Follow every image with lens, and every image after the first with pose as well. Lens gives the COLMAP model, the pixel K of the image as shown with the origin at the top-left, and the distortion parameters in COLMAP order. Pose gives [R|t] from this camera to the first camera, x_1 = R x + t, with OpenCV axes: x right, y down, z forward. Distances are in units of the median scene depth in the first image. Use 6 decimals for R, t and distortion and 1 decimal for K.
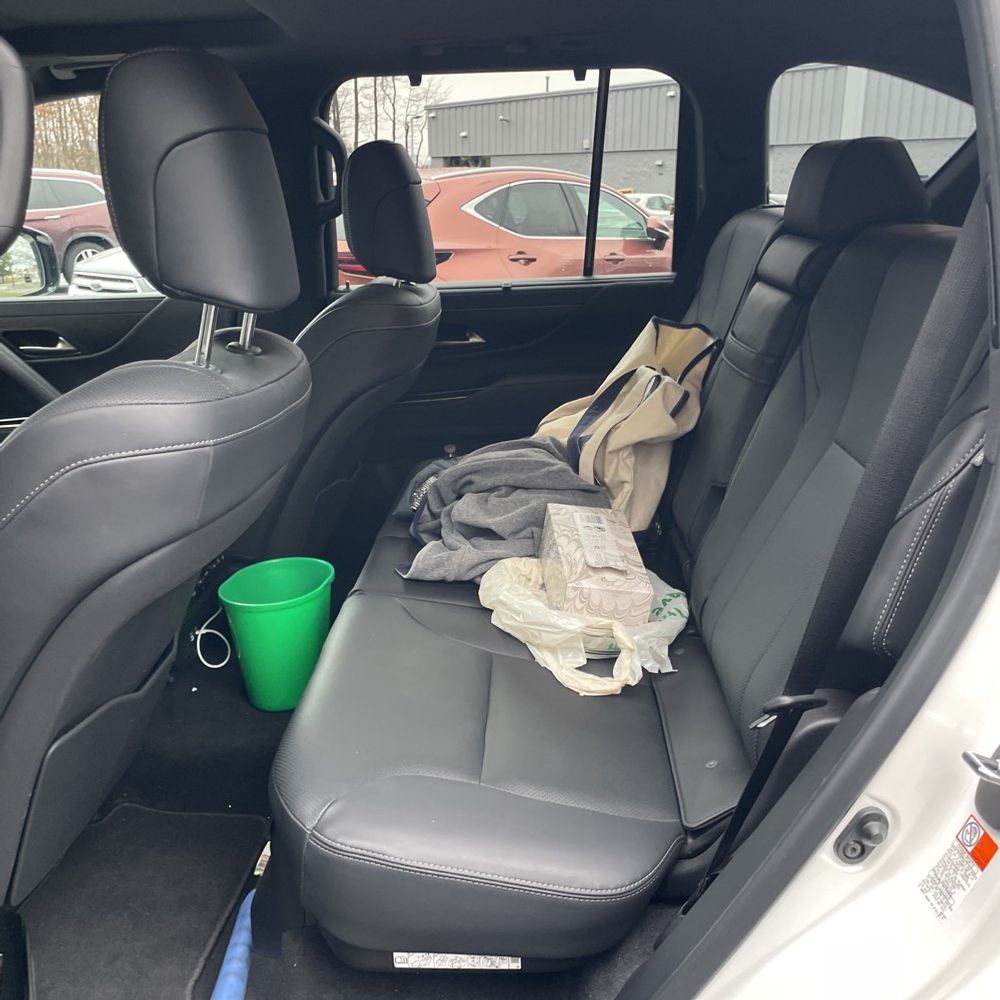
lens RADIAL K [[1013.1, 0, 500.3], [0, 1013.1, 491.9], [0, 0, 1]] dist [0.079766, -0.106688]
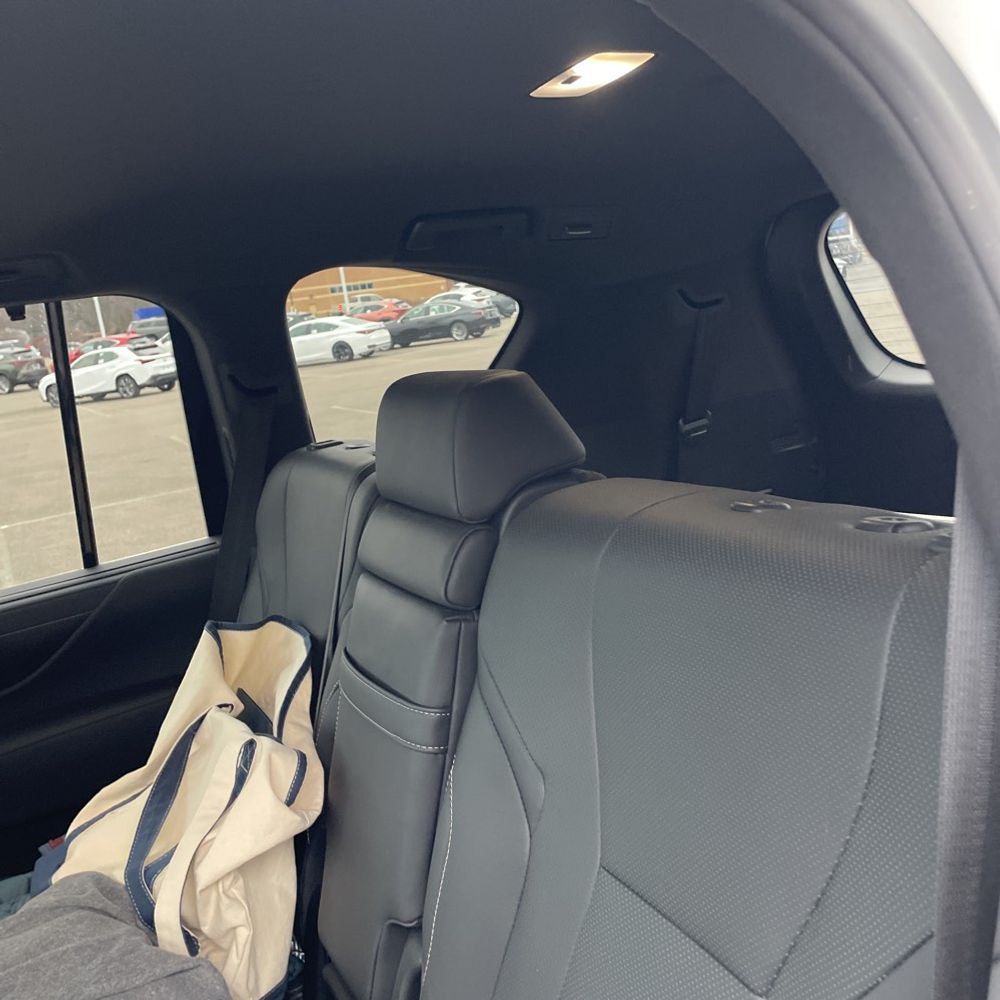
lens RADIAL K [[1013.1, 0, 500.3], [0, 1013.1, 491.9], [0, 0, 1]] dist [0.079766, -0.106688]
pose [[0.873207, -0.202536, 0.443270, 0.037116], [0.275448, 0.955448, -0.106053, -0.144457], [-0.402042, 0.214704, 0.890092, 0.304428]]
